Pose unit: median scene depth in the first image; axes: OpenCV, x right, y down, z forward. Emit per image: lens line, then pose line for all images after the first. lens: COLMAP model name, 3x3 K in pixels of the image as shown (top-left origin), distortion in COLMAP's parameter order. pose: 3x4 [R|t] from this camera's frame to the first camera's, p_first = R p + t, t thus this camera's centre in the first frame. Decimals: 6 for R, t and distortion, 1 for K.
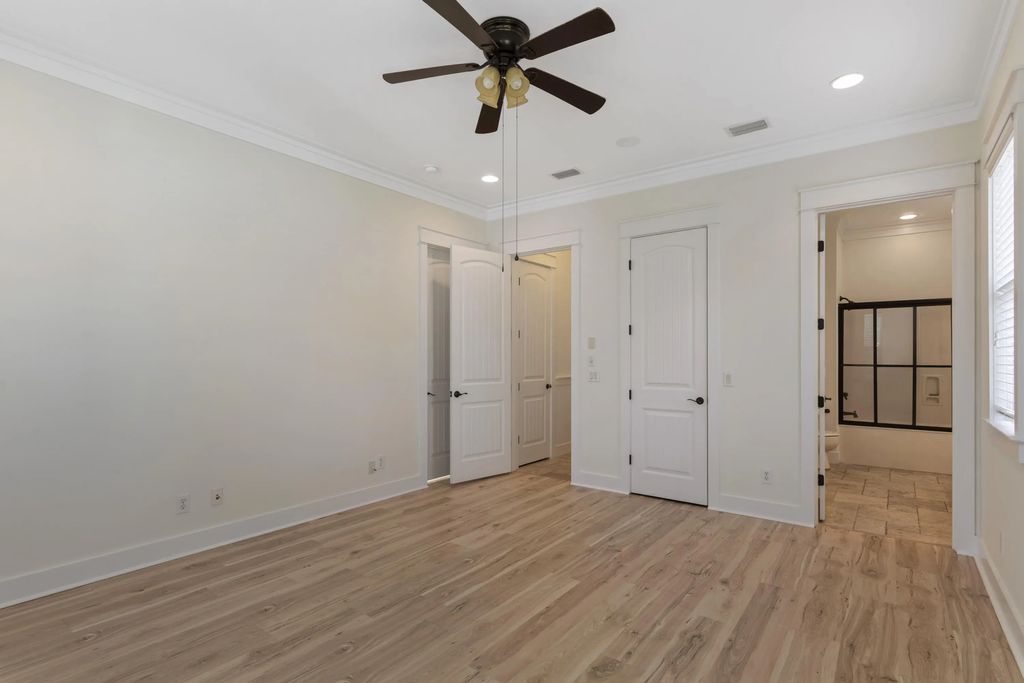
lens RADIAL K [[506.8, 0, 513.9], [0, 506.8, 354.8], [0, 0, 1]] dist [0.005203, -0.001154]
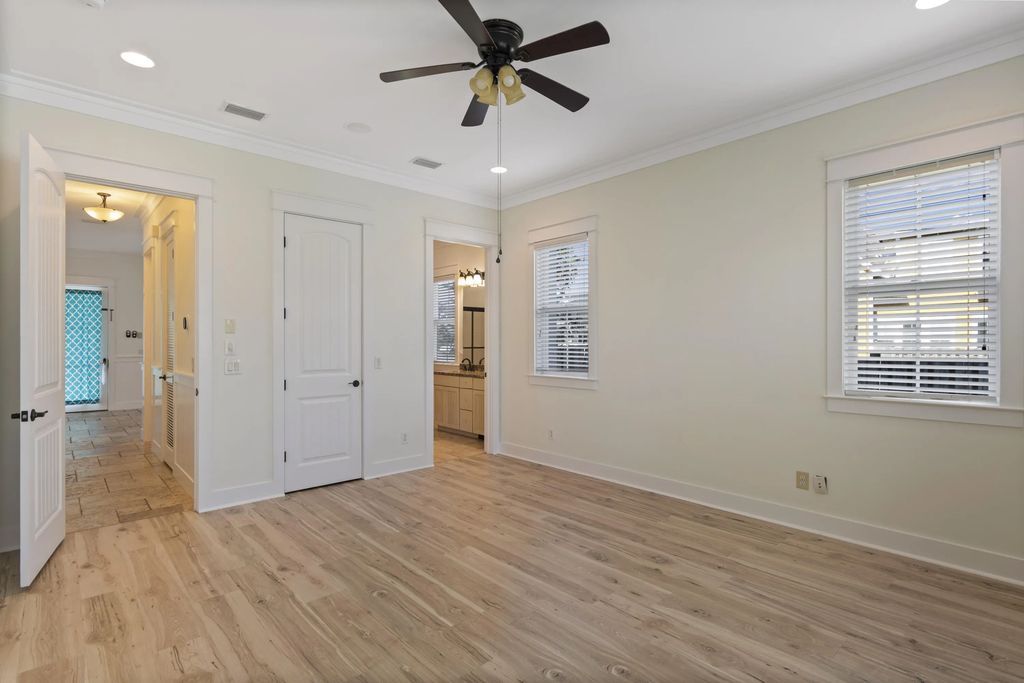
lens RADIAL K [[506.8, 0, 510.4], [0, 506.8, 341.1], [0, 0, 1]] dist [0.005203, -0.001154]
pose [[0.183830, -0.003156, 0.982953, -0.671926], [-0.004312, 0.999983, 0.004017, -0.006466], [-0.982949, -0.004977, 0.183814, 0.501373]]
